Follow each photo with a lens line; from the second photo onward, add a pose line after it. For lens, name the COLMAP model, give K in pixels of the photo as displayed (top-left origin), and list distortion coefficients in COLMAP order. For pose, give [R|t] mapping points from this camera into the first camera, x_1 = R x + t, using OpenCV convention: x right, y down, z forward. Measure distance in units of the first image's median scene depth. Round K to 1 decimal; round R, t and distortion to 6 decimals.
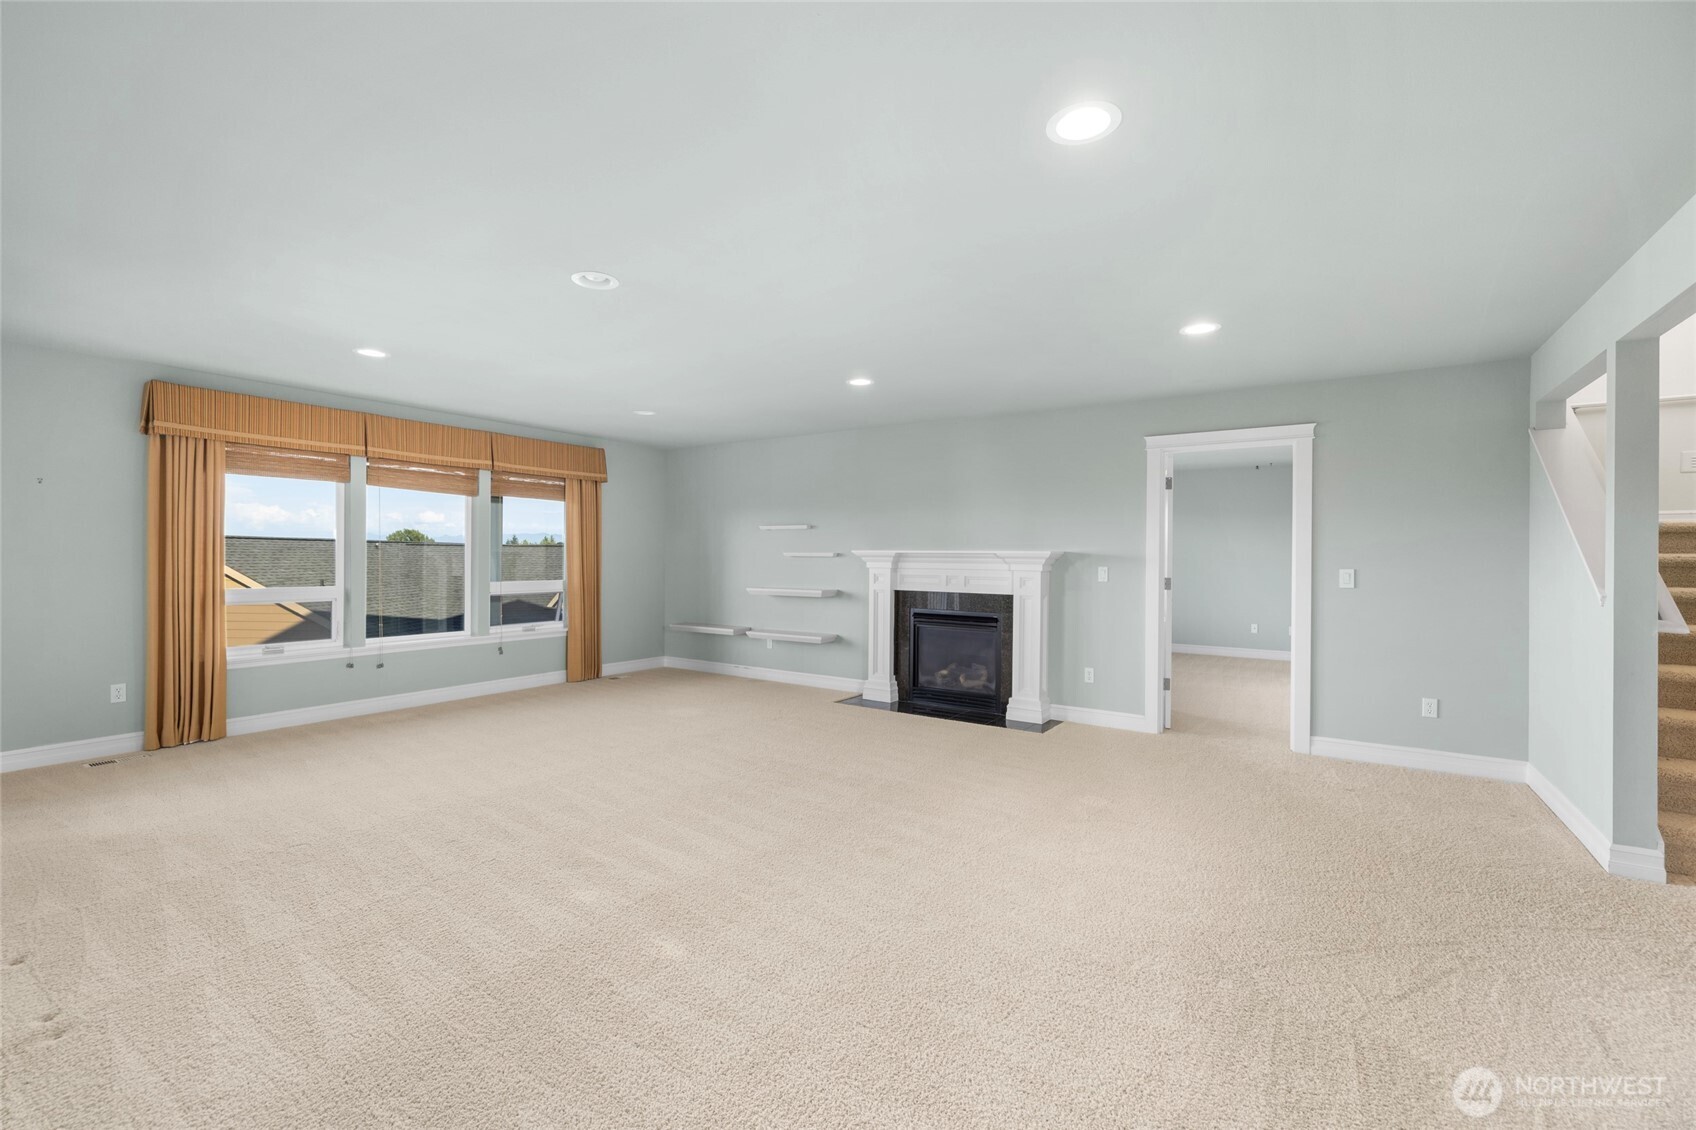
lens RADIAL K [[715.2, 0, 881.3], [0, 715.2, 561.9], [0, 0, 1]] dist [-0.000094, -0.000044]
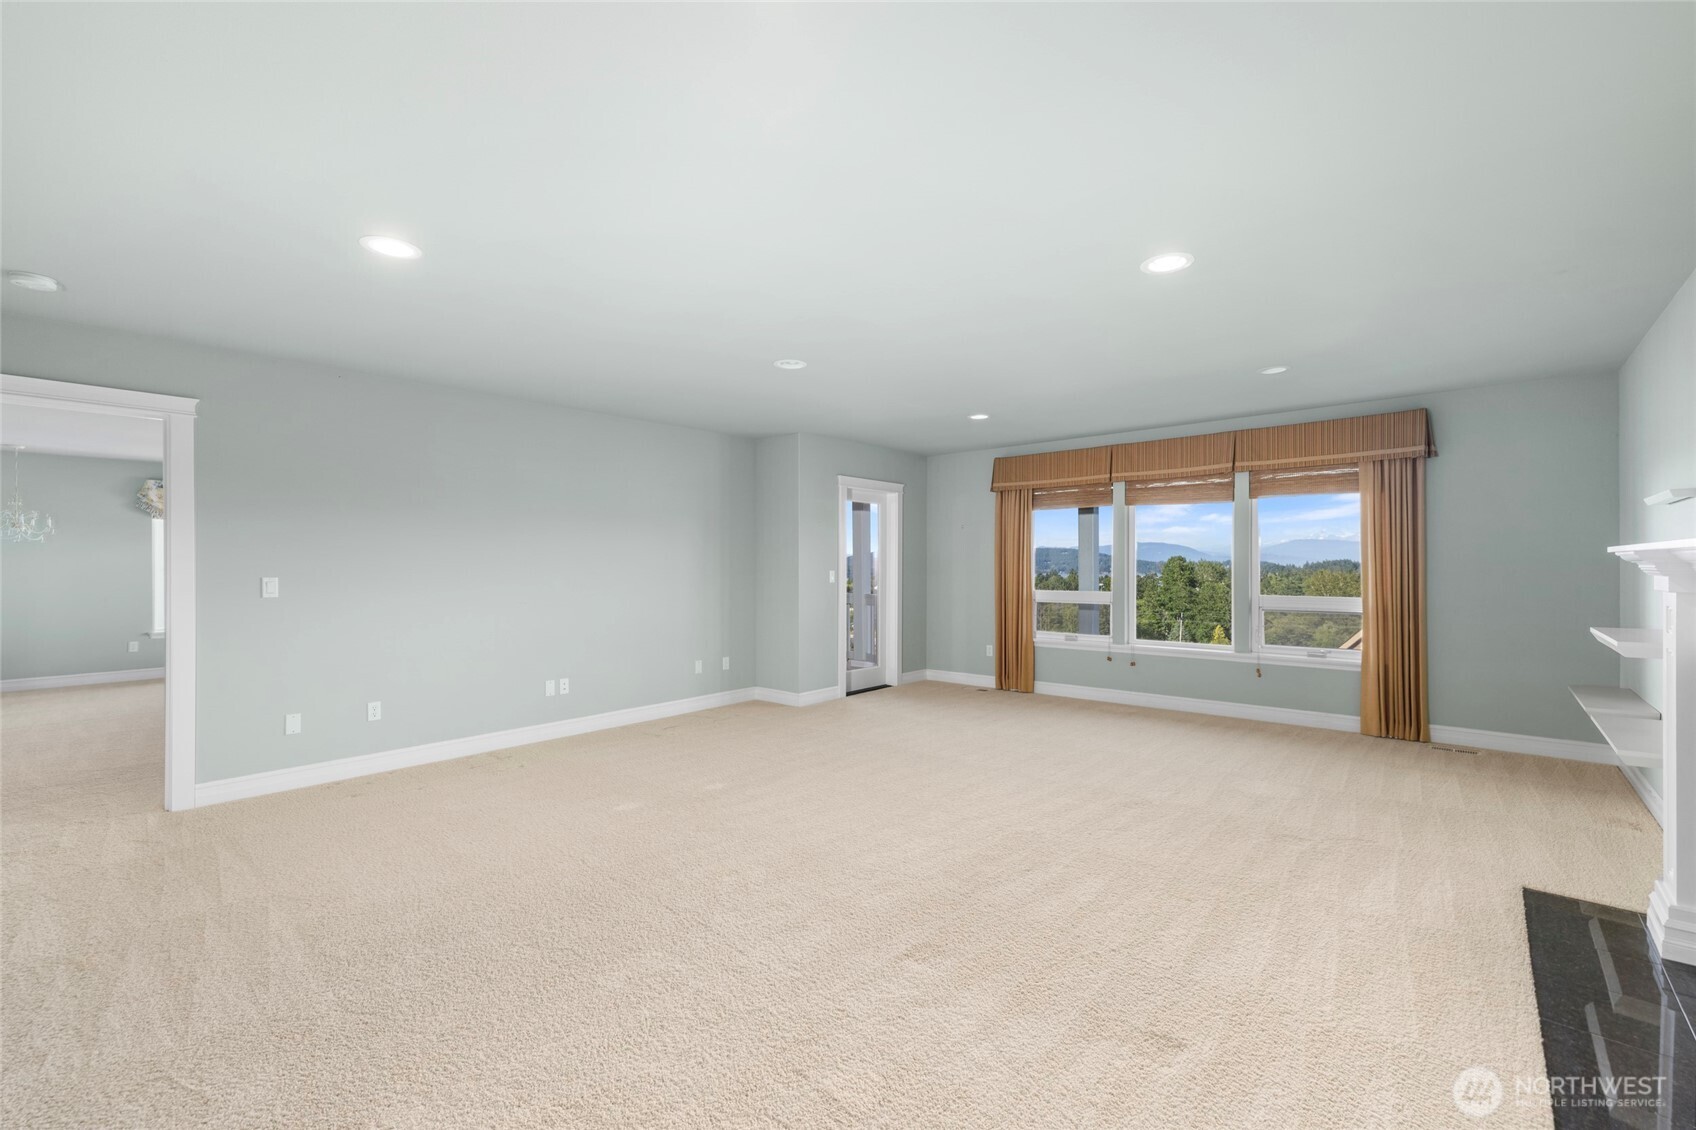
lens RADIAL K [[715.2, 0, 881.3], [0, 715.2, 561.9], [0, 0, 1]] dist [-0.000094, -0.000044]
pose [[-0.134474, -0.011466, -0.990851, 0.415418], [-0.003932, 0.999931, -0.011037, -0.001828], [0.990909, 0.002412, -0.134510, 0.661871]]
